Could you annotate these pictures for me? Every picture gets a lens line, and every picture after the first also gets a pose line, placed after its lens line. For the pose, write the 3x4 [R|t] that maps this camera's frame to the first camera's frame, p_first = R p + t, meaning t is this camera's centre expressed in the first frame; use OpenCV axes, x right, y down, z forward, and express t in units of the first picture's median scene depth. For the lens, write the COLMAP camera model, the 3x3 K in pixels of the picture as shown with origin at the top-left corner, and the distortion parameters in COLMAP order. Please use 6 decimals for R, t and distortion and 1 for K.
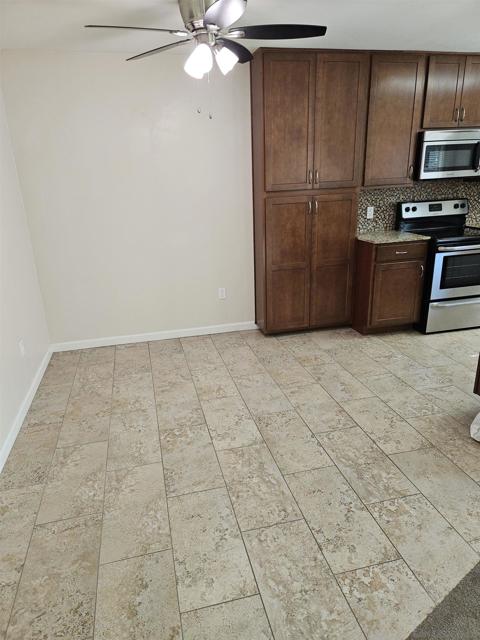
lens RADIAL K [[428.7, 0, 238.5], [0, 428.7, 320.7], [0, 0, 1]] dist [0.053353, -0.032126]
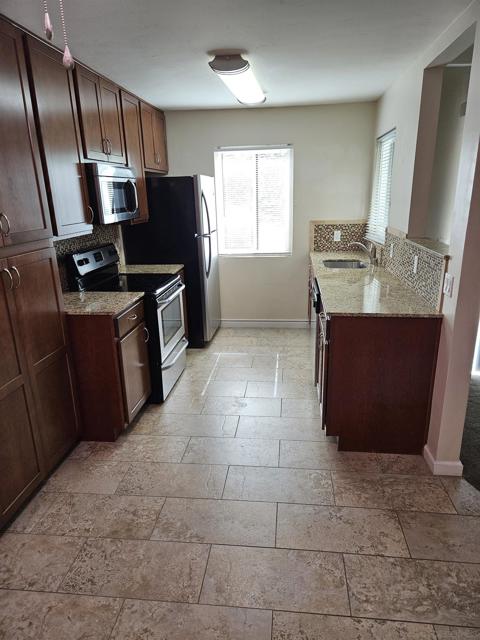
lens RADIAL K [[428.7, 0, 240.8], [0, 428.7, 321.6], [0, 0, 1]] dist [0.053353, -0.032126]
pose [[0.341988, -0.246698, 0.906744, -0.313987], [0.312244, 0.939931, 0.137961, -0.250612], [-0.886312, 0.235944, 0.398475, 0.676640]]
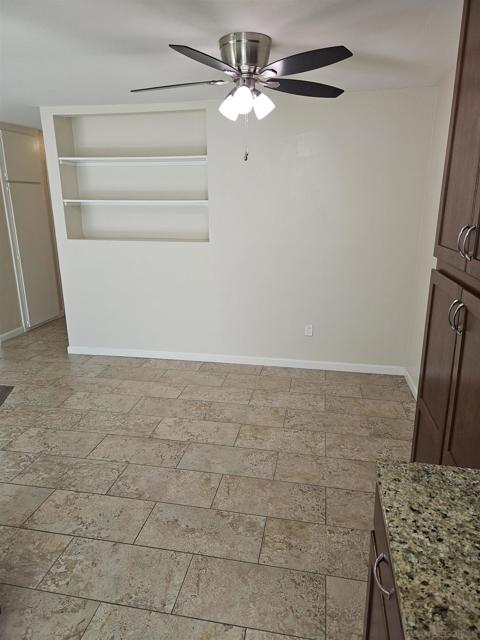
lens RADIAL K [[428.7, 0, 240.5], [0, 428.7, 319.2], [0, 0, 1]] dist [0.053353, -0.032126]
pose [[-0.414527, 0.282166, -0.865188, 0.747169], [-0.276756, 0.866599, 0.415225, -0.468963], [0.866934, 0.411568, -0.281138, 1.193745]]
